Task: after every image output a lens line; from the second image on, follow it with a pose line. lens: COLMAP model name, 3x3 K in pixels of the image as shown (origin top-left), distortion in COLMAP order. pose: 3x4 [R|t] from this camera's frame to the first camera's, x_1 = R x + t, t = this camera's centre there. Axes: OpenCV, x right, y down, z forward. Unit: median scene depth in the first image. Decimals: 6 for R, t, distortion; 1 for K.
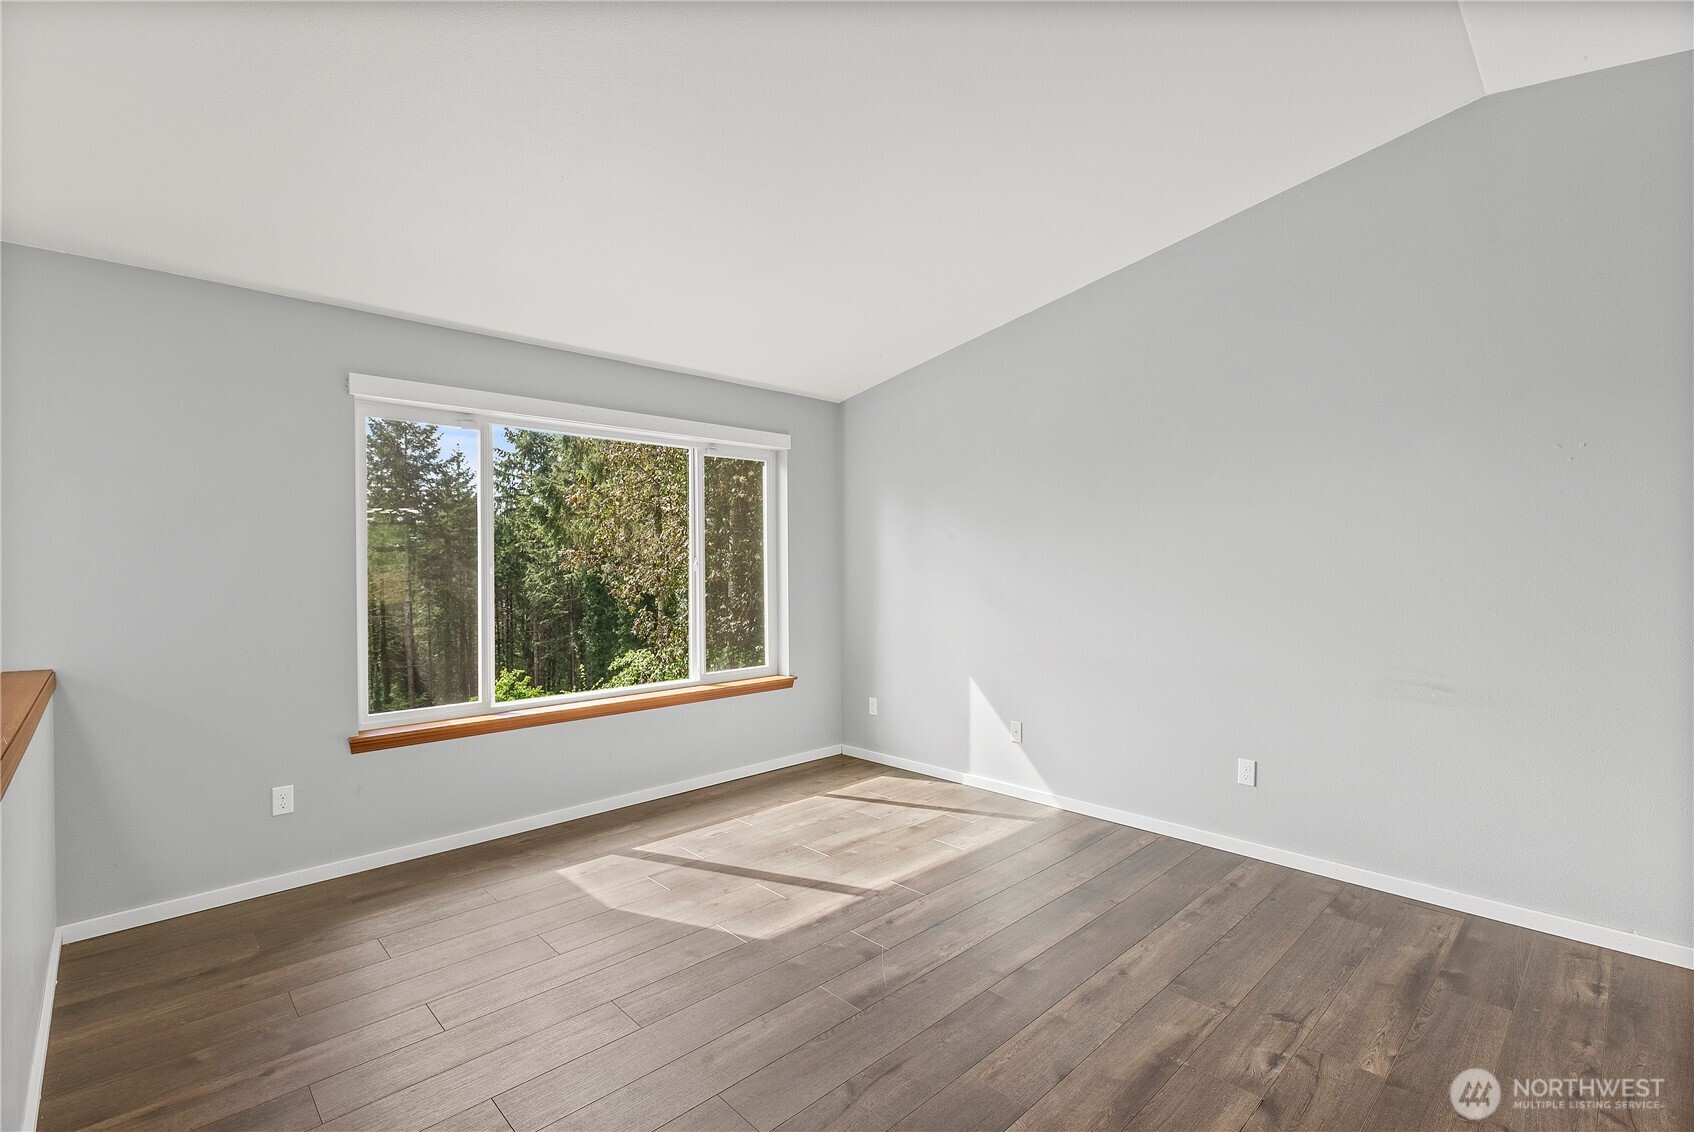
lens RADIAL K [[759.3, 0, 857.8], [0, 759.3, 570.1], [0, 0, 1]] dist [0.000457, 0.000094]
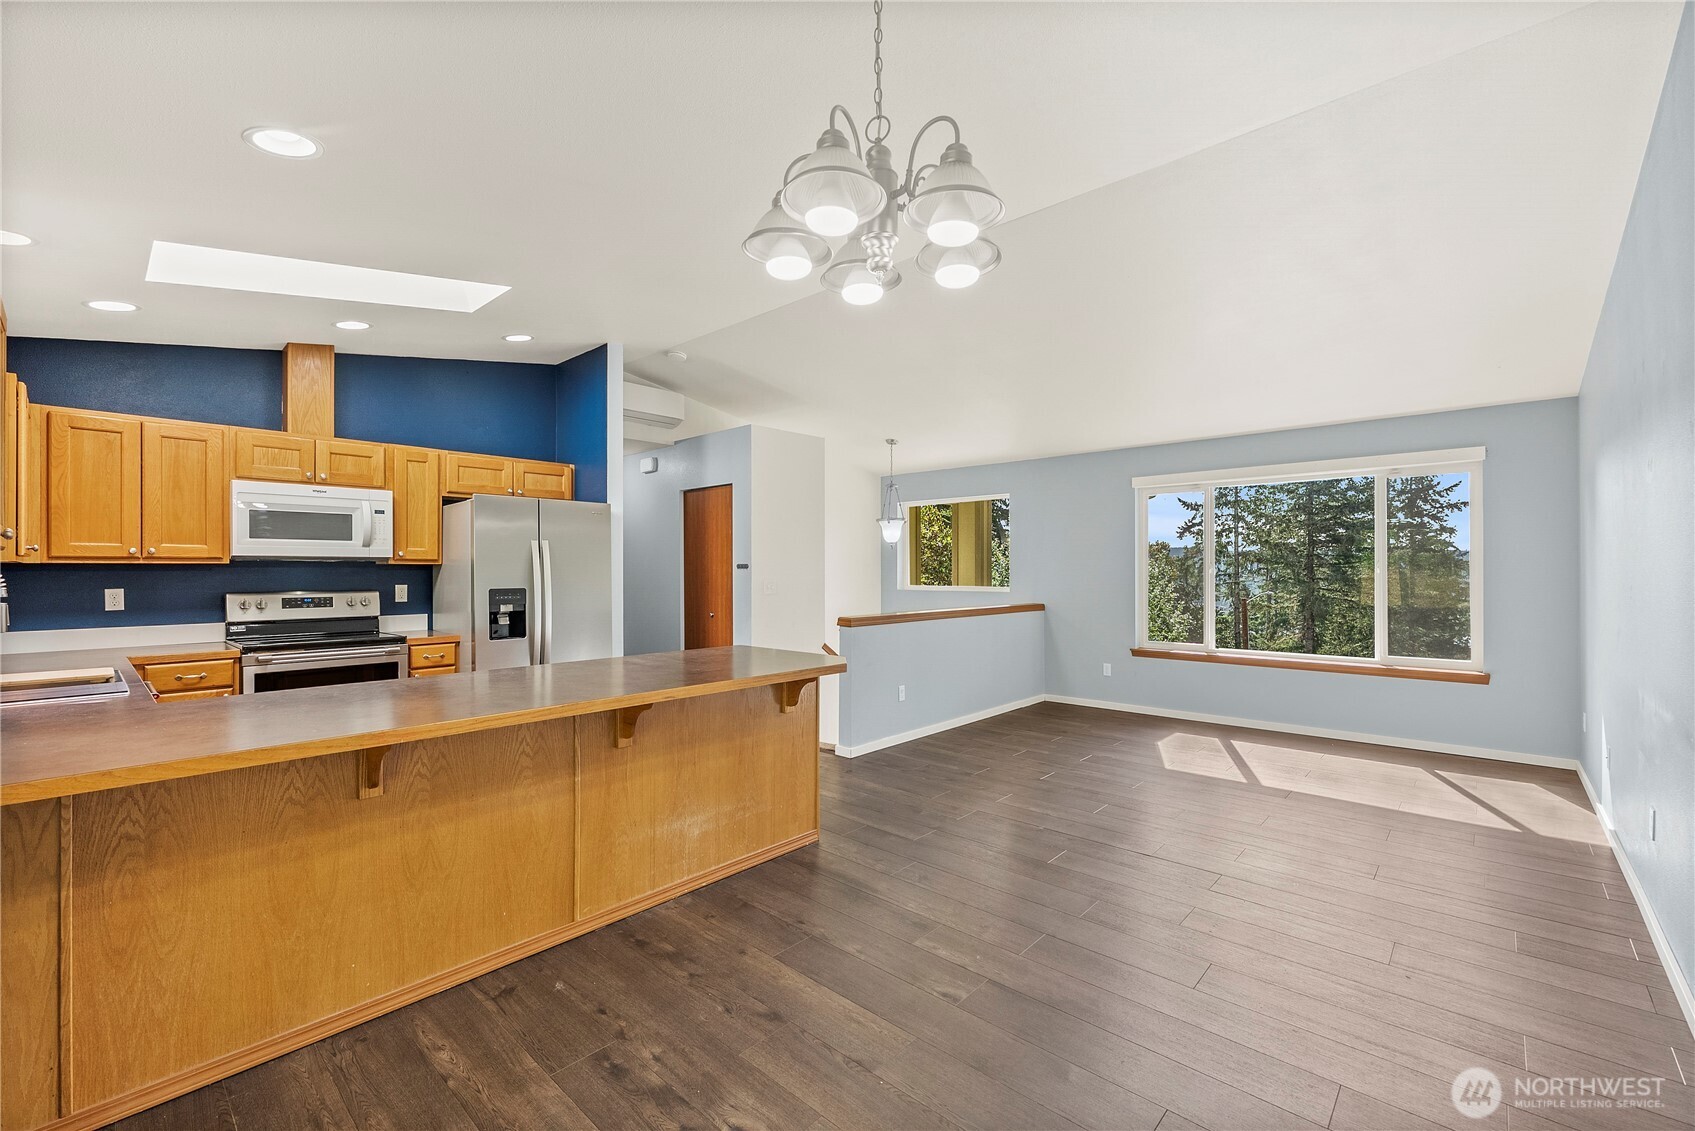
lens RADIAL K [[706.2, 0, 856.4], [0, 706.2, 568.6], [0, 0, 1]] dist [-0.003009, 0.000021]
pose [[0.068718, 0.004215, -0.997627, 1.095403], [-0.006176, 0.999974, 0.003799, -0.005700], [0.997617, 0.005901, 0.068742, 0.077261]]
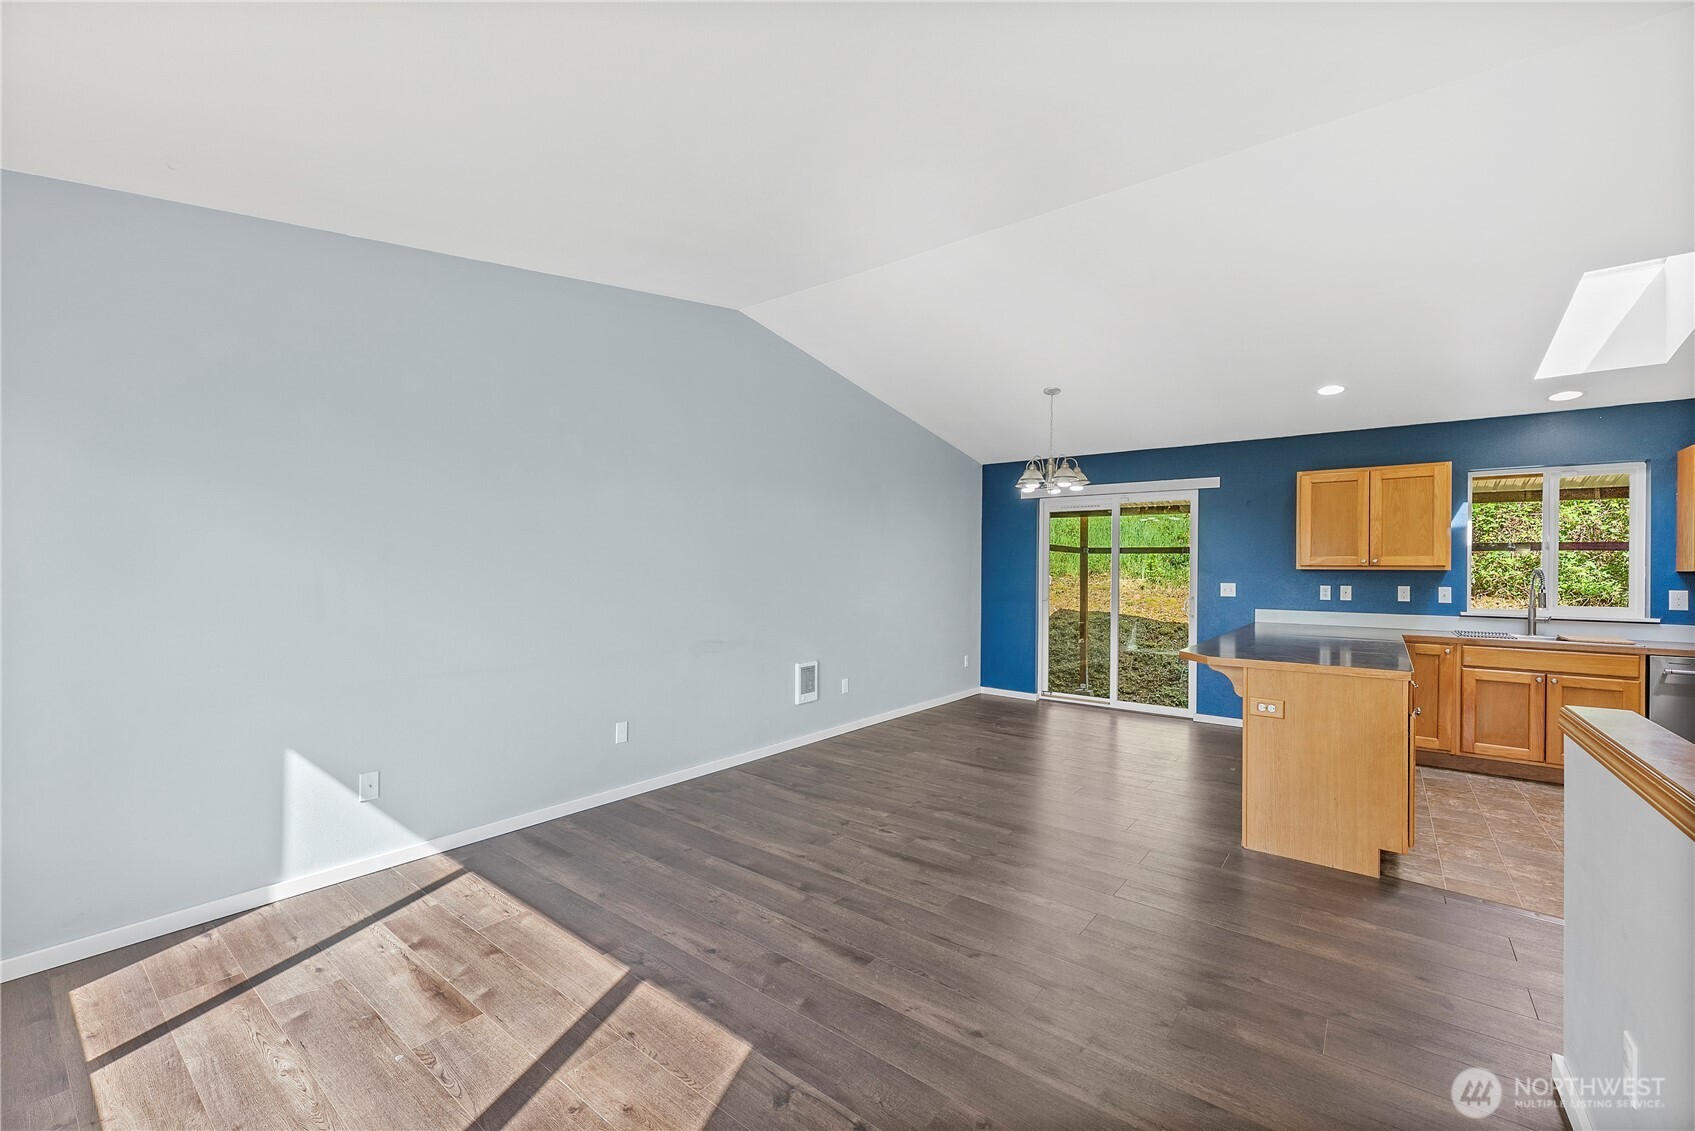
lens RADIAL K [[685.1, 0, 856.1], [0, 685.1, 568.1], [0, 0, 1]] dist [0.001619, -0.000086]
pose [[-0.144493, 0.006731, 0.989483, -0.606084], [-0.002248, 0.999972, -0.007131, 0.001265], [-0.989503, -0.003255, -0.144474, 0.706261]]
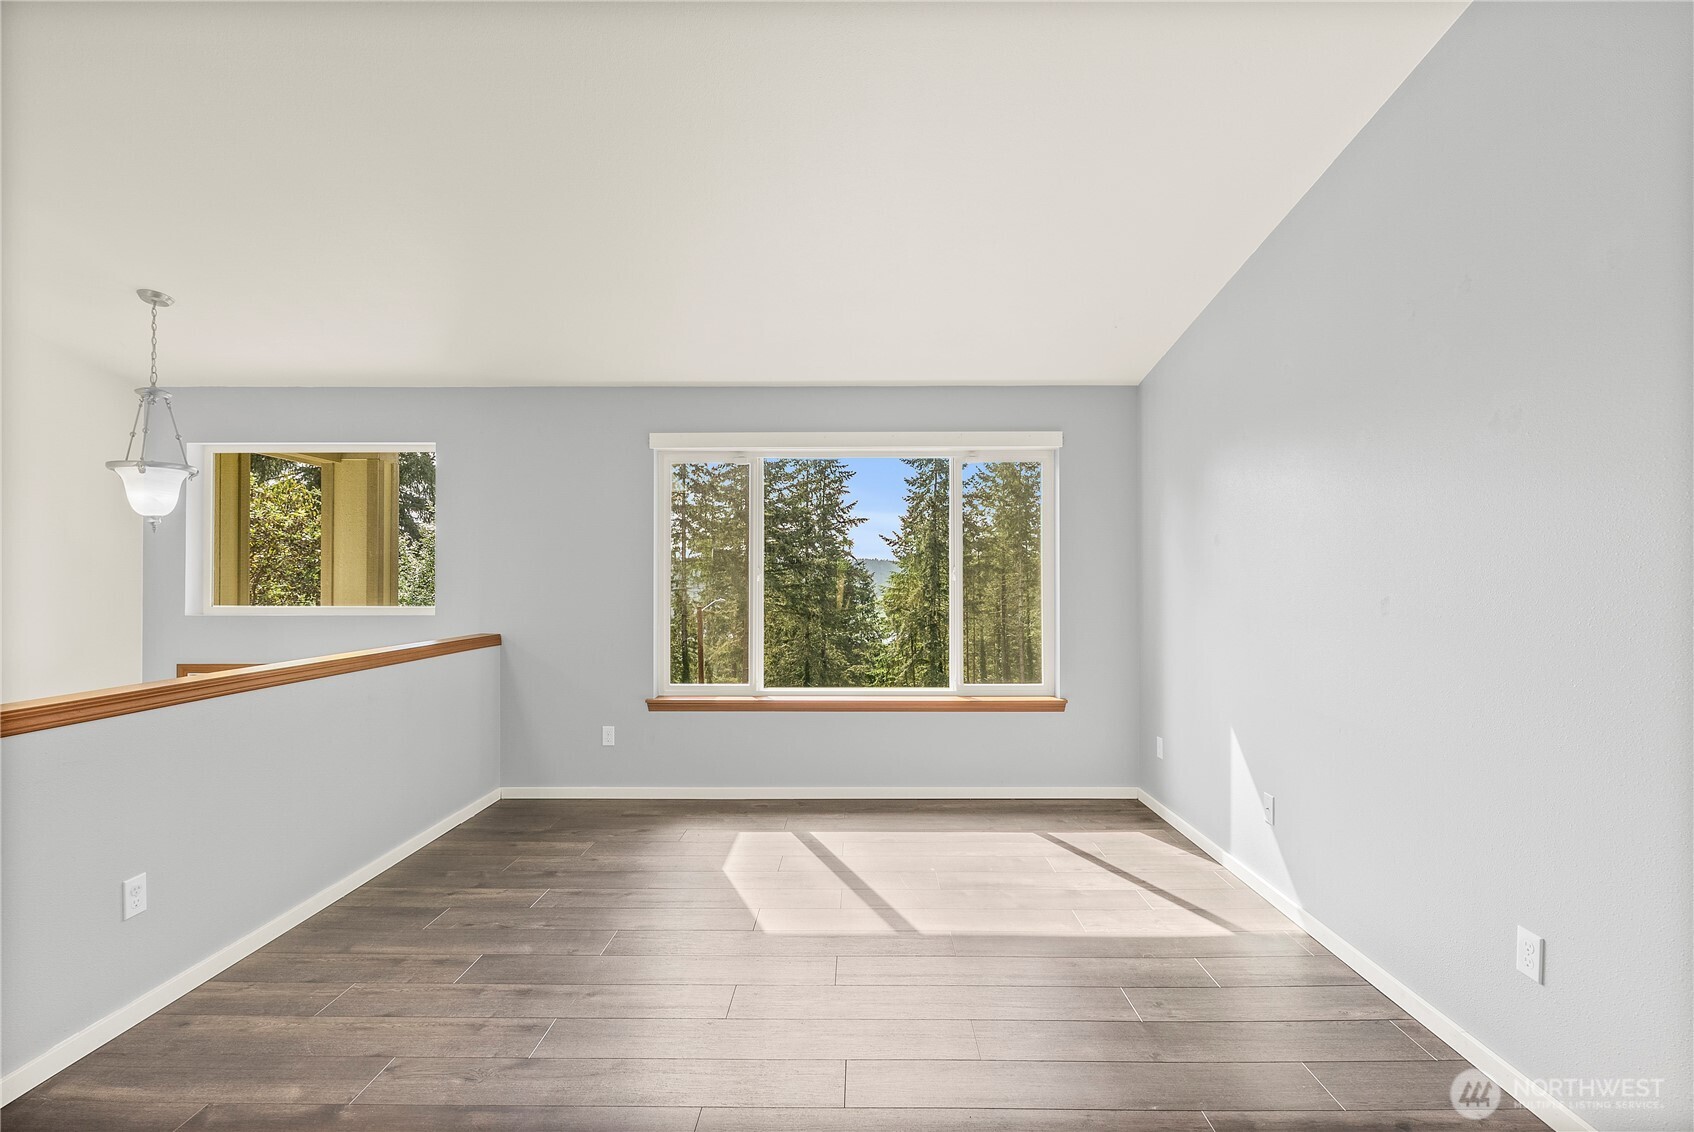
lens RADIAL K [[775.2, 0, 855.3], [0, 775.2, 569.3], [0, 0, 1]] dist [-0.000455, -0.000596]
pose [[0.712431, -0.000229, -0.701743, 0.504752], [-0.009175, 0.999911, -0.009640, -0.002786], [0.701683, 0.013306, 0.712365, 0.228279]]
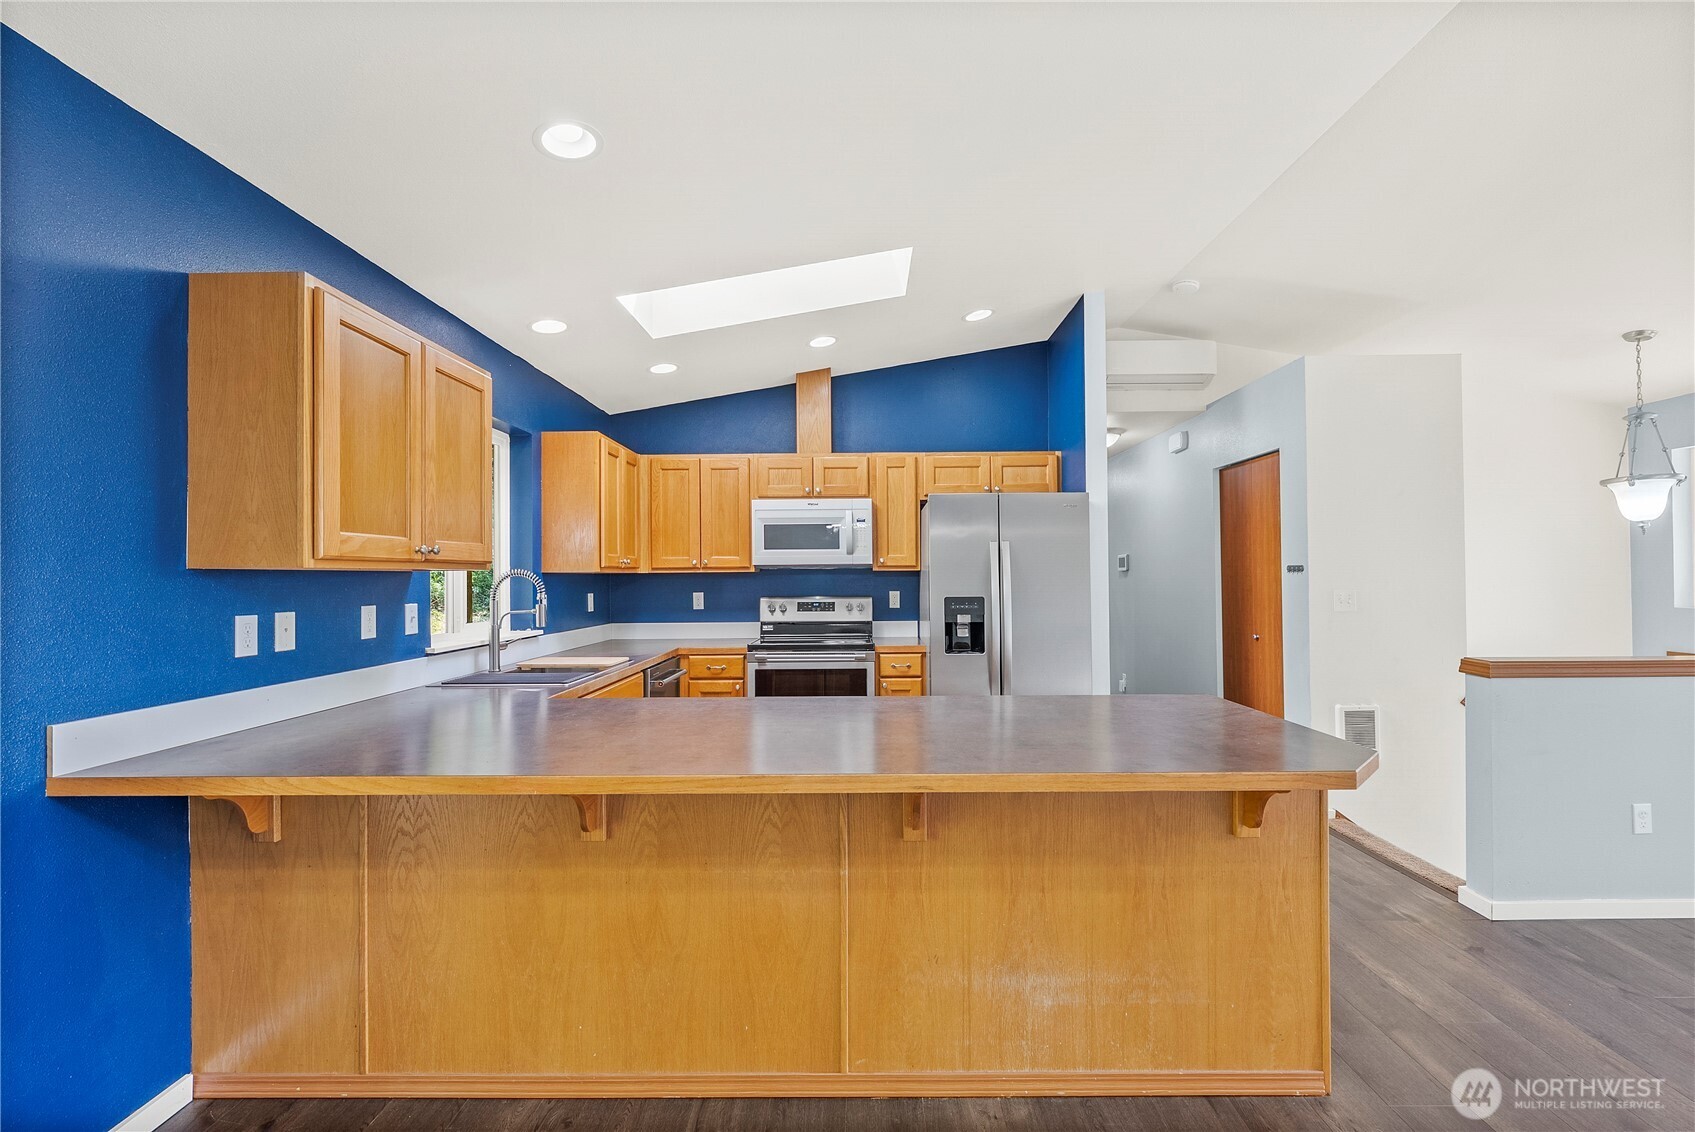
lens RADIAL K [[706.2, 0, 856.4], [0, 706.2, 569.1], [0, 0, 1]] dist [-0.003009, 0.000021]
pose [[-0.699279, 0.002729, -0.714844, 0.743954], [0.006064, 0.999979, -0.002114, -0.004498], [0.714823, -0.005813, -0.699281, 0.198494]]
